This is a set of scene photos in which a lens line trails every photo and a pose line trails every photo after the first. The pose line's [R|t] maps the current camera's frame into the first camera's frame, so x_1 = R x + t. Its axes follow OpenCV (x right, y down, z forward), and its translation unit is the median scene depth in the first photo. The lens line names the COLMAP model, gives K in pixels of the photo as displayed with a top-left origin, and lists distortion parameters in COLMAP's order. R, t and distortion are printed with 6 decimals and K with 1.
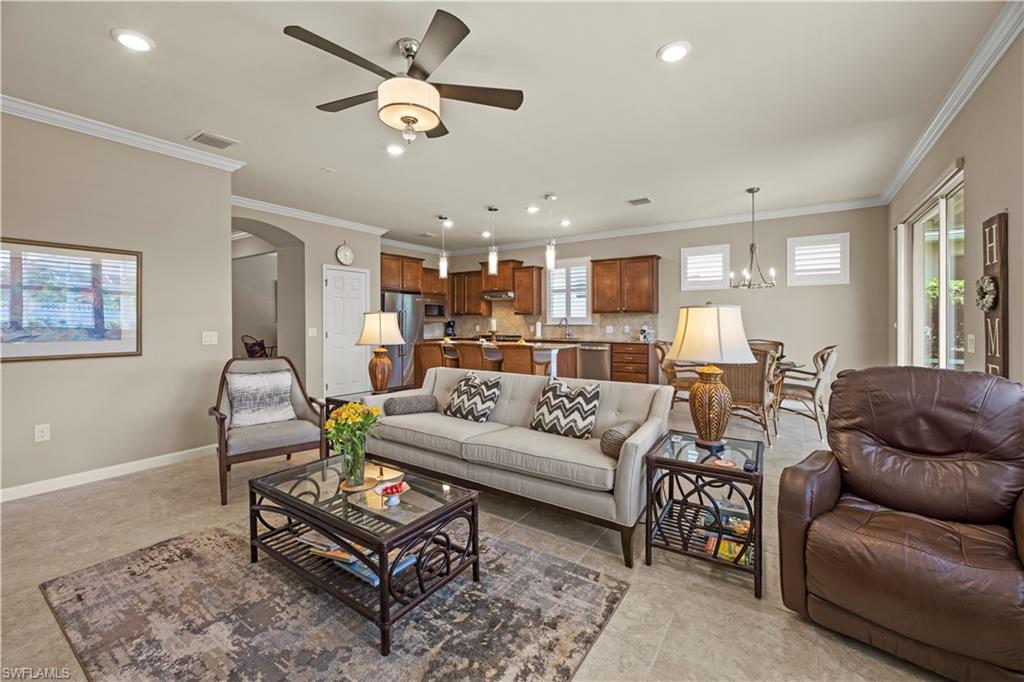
lens RADIAL K [[420.4, 0, 510.5], [0, 420.4, 323.4], [0, 0, 1]] dist [-0.002123, -0.001002]
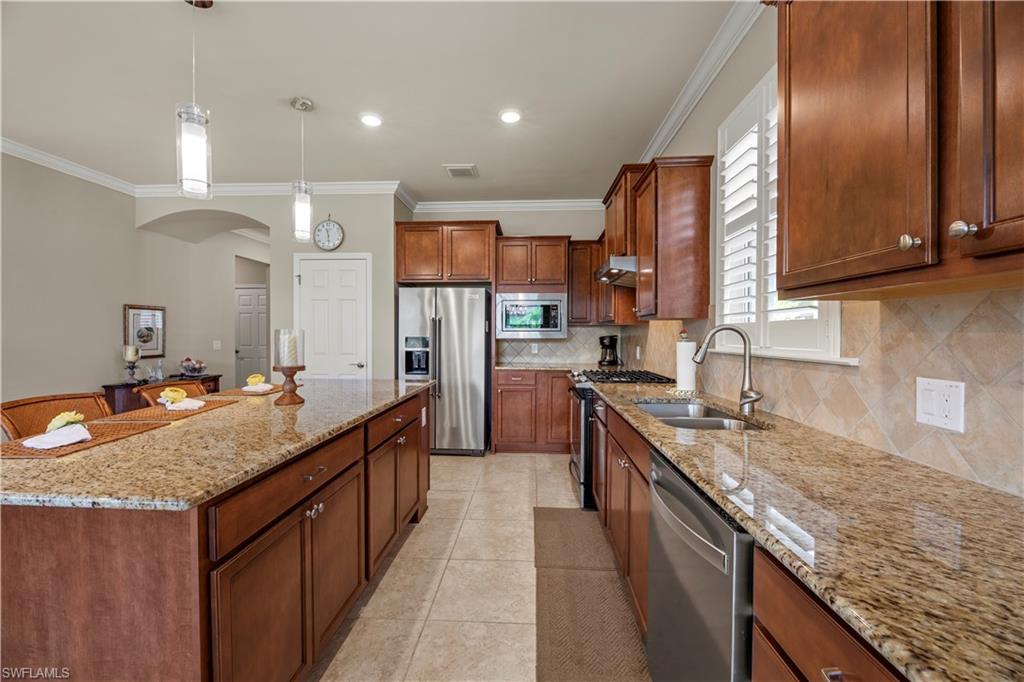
lens RADIAL K [[411.9, 0, 512.0], [0, 411.9, 341.0], [0, 0, 1]] dist [-0.000026, -0.000201]
pose [[0.523499, 0.018199, -0.851832, 0.288147], [-0.010686, 0.999833, 0.014794, -0.008024], [0.851959, 0.001358, 0.523606, 0.832453]]
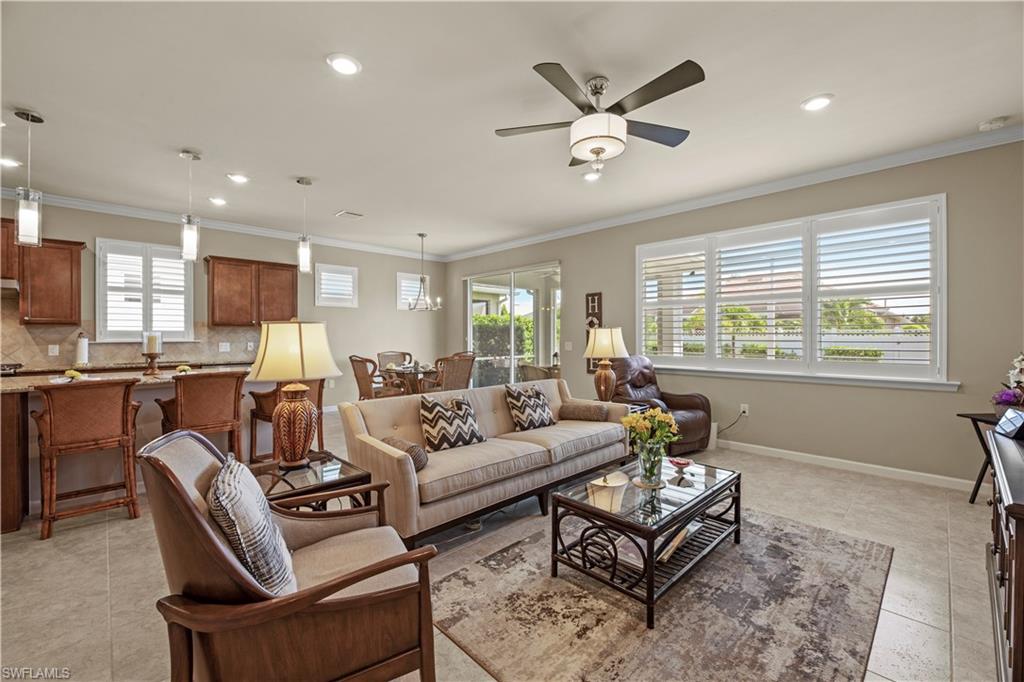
lens RADIAL K [[418.4, 0, 514.6], [0, 418.4, 335.0], [0, 0, 1]] dist [0.000259, -0.003322]
pose [[0.192514, 0.002797, 0.981290, -0.441151], [0.007906, 0.999959, -0.004401, -0.000849], [-0.981262, 0.008605, 0.192484, 0.330611]]
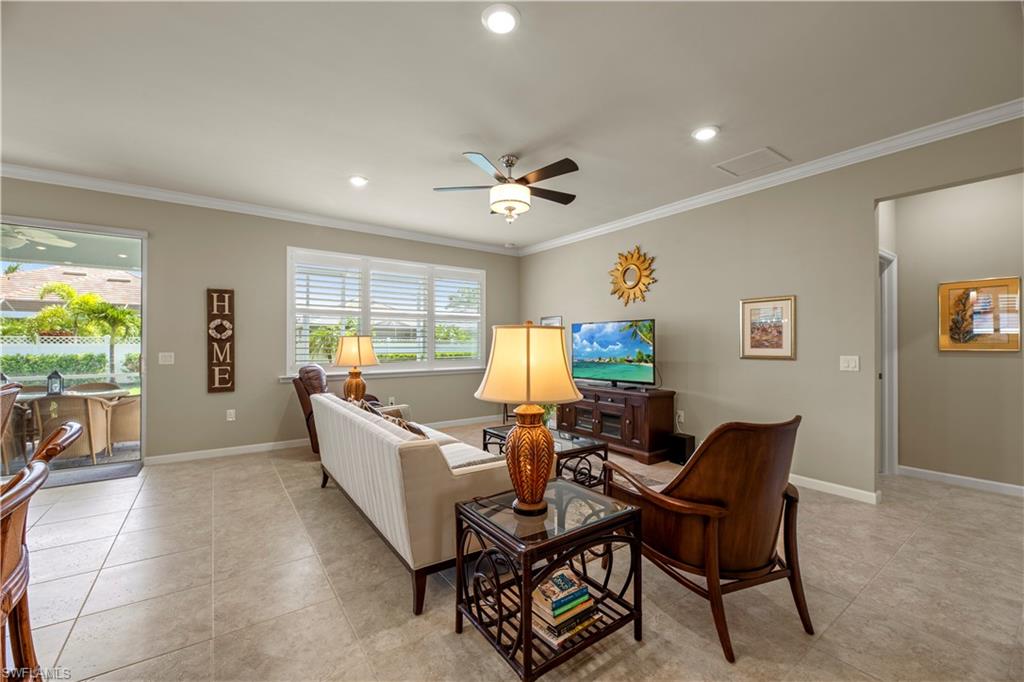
lens RADIAL K [[411.9, 0, 512.0], [0, 411.9, 341.0], [0, 0, 1]] dist [-0.000026, -0.000201]
pose [[-0.939785, 0.003500, 0.341749, -0.245325], [0.003716, 0.999993, -0.000022, -0.004317], [-0.341747, 0.001249, -0.939791, 0.777990]]
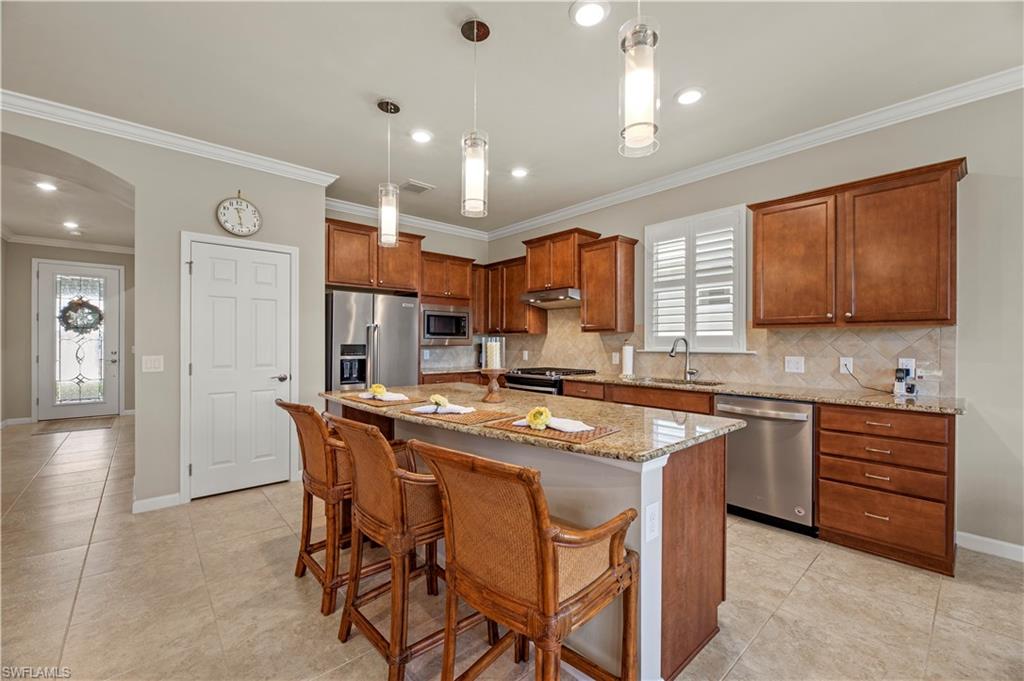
lens RADIAL K [[413.6, 0, 511.3], [0, 413.6, 339.1], [0, 0, 1]] dist [-0.003233, -0.000899]
pose [[0.969610, 0.003497, -0.244632, 0.058913], [-0.007038, 0.999883, -0.013600, -0.004466], [0.244556, 0.014908, 0.969521, 0.536272]]
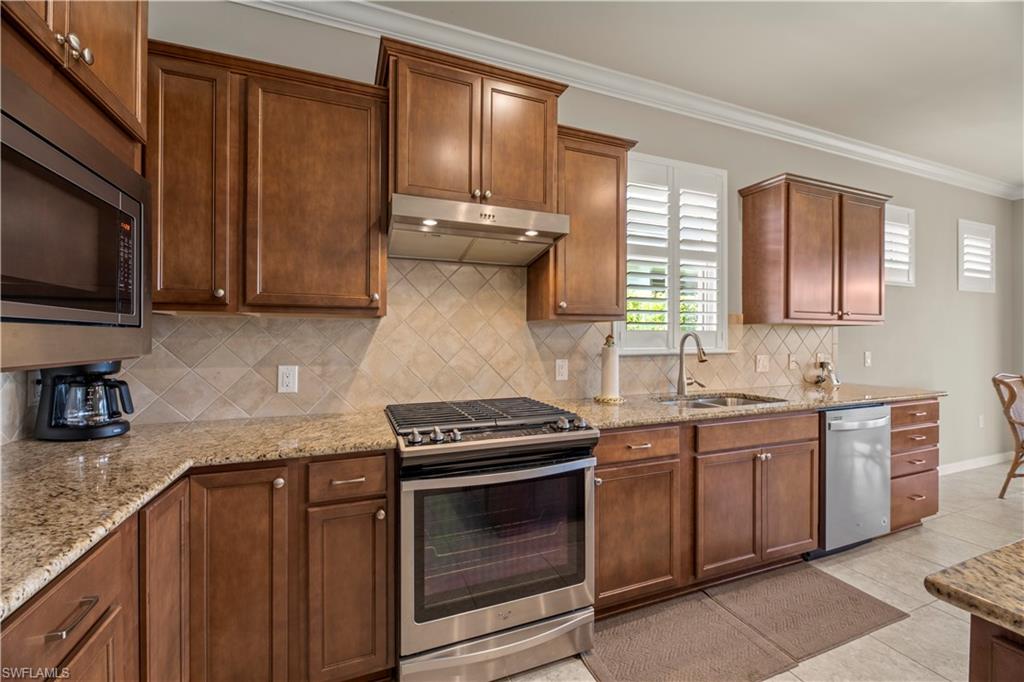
lens RADIAL K [[413.6, 0, 511.3], [0, 413.6, 339.6], [0, 0, 1]] dist [-0.003233, -0.000899]
pose [[0.562973, 0.001673, 0.826474, -0.234790], [0.003869, 0.999982, -0.004660, -0.008216], [-0.826466, 0.005821, 0.562956, 1.011737]]
